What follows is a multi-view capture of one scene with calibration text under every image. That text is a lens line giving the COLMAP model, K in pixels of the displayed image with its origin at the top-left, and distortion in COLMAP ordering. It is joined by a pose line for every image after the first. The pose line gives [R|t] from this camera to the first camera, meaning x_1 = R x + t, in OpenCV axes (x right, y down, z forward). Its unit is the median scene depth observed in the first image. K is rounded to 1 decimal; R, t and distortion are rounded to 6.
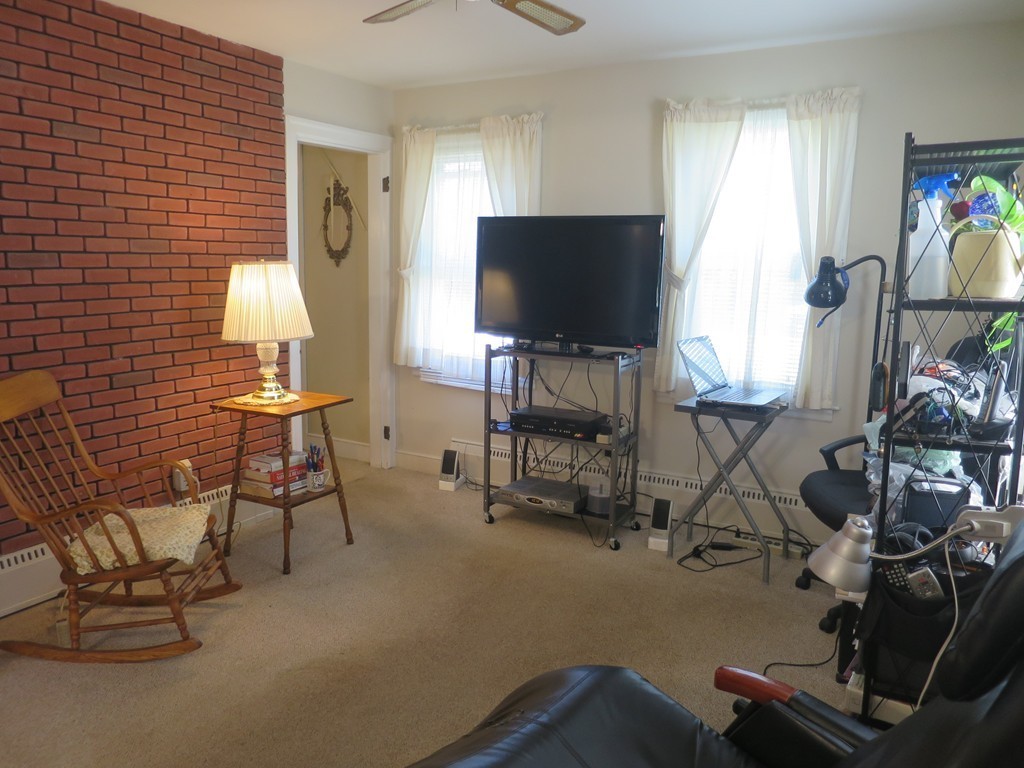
lens RADIAL K [[739.9, 0, 512.0], [0, 739.9, 384.0], [0, 0, 1]] dist [-0.053561, 0.014829]
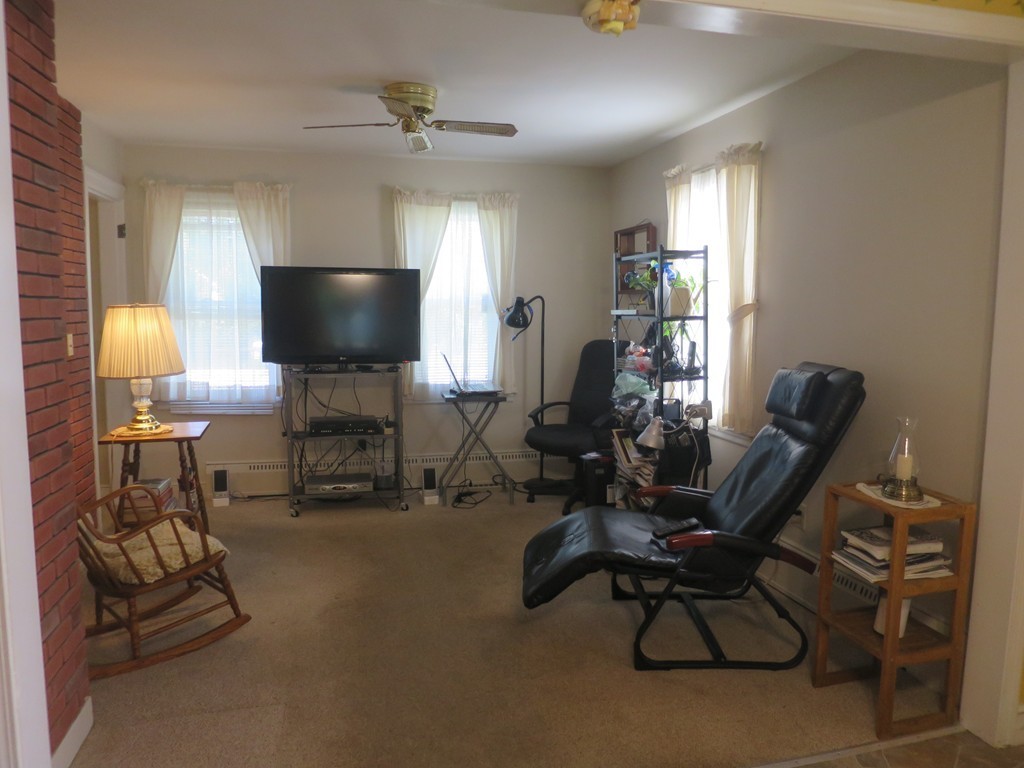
lens RADIAL K [[739.9, 0, 512.0], [0, 739.9, 384.0], [0, 0, 1]] dist [-0.053561, 0.014829]
pose [[0.721610, -0.083989, 0.687186, -0.640047], [0.119150, 0.992869, -0.003769, 0.020647], [-0.681969, 0.084598, 0.726472, -0.148767]]
